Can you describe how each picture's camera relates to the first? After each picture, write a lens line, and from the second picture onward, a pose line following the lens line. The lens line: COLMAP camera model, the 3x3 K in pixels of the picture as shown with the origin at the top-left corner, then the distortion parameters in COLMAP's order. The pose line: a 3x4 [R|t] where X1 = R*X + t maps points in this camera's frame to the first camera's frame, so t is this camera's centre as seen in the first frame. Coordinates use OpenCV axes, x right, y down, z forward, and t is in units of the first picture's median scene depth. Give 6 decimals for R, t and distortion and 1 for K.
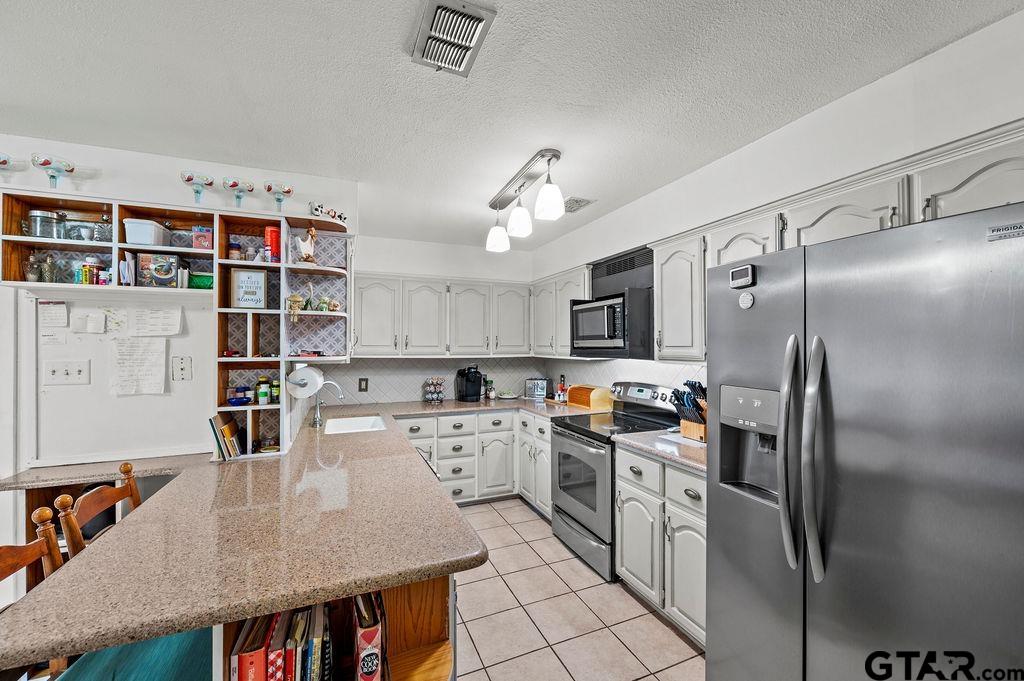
lens RADIAL K [[412.6, 0, 512.0], [0, 412.6, 340.5], [0, 0, 1]] dist [-0.000554, -0.000032]
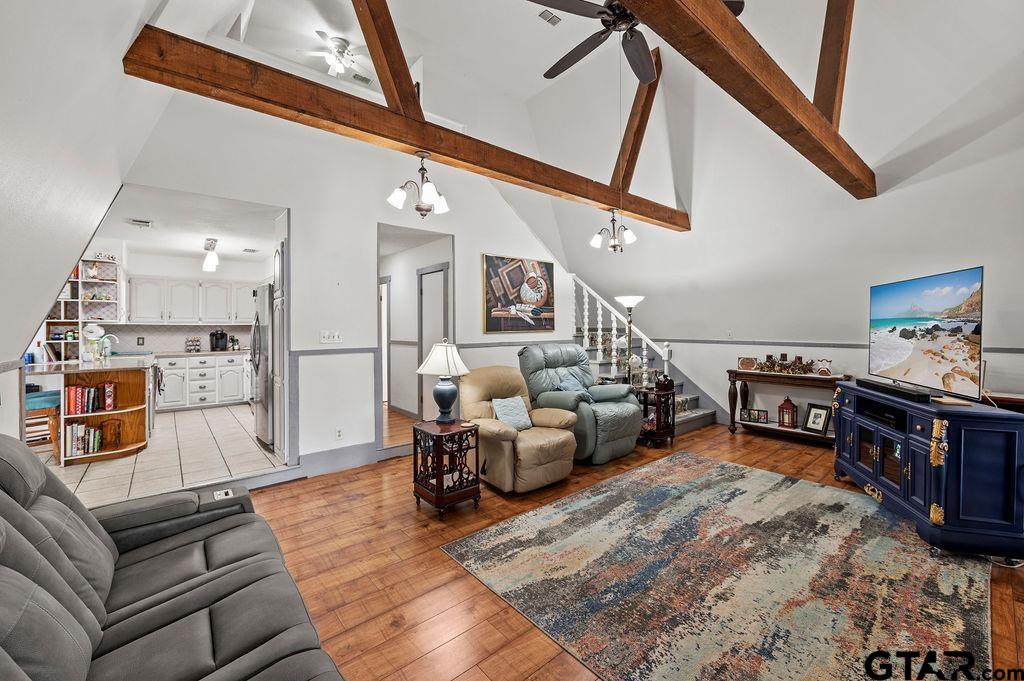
lens RADIAL K [[416.6, 0, 510.5], [0, 416.6, 324.1], [0, 0, 1]] dist [0.000179, 0.000104]
pose [[0.956020, -0.002013, 0.293295, 1.053168], [-0.000994, 0.999948, 0.010100, 0.036763], [-0.293300, -0.009947, 0.955969, -1.919431]]
